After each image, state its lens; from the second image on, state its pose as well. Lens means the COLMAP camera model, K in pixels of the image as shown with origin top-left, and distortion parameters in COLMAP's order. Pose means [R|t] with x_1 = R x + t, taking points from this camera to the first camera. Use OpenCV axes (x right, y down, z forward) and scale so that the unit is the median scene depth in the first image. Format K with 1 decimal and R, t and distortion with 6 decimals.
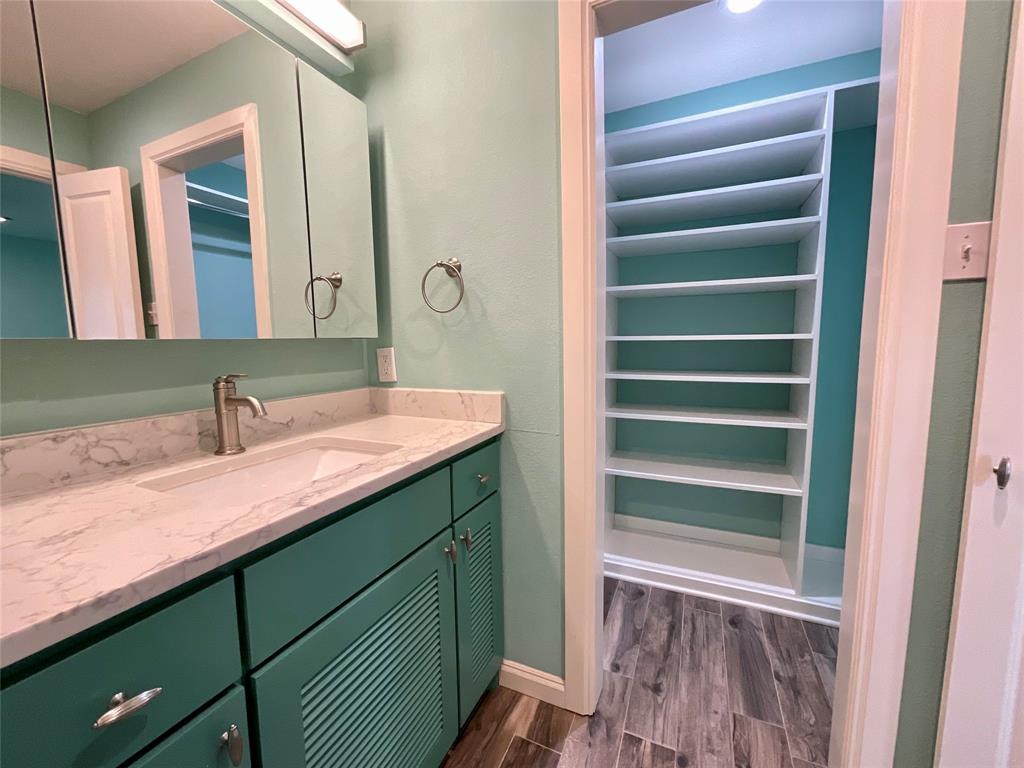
lens RADIAL K [[420.3, 0, 515.7], [0, 420.3, 386.2], [0, 0, 1]] dist [-0.000108, 0.000390]
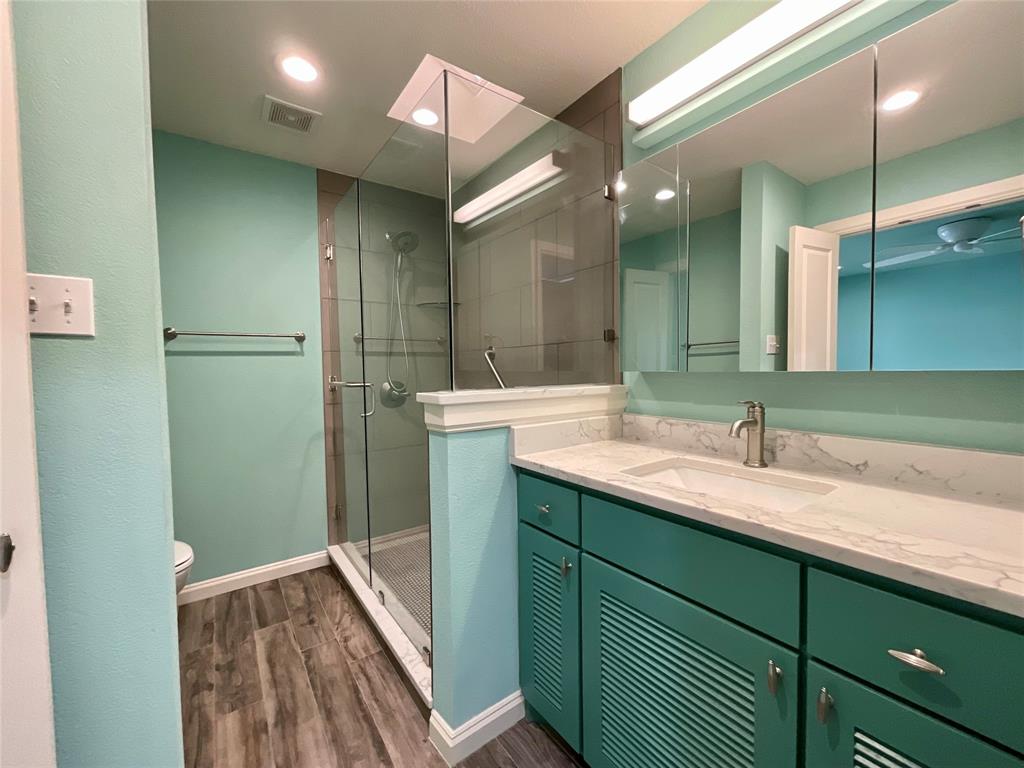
lens RADIAL K [[420.3, 0, 515.7], [0, 420.3, 386.2], [0, 0, 1]] dist [-0.000108, 0.000390]
pose [[-0.495667, 0.057678, -0.866595, 0.791418], [-0.072945, 0.991502, 0.107714, -0.168405], [0.865444, 0.116604, -0.487248, 1.090568]]
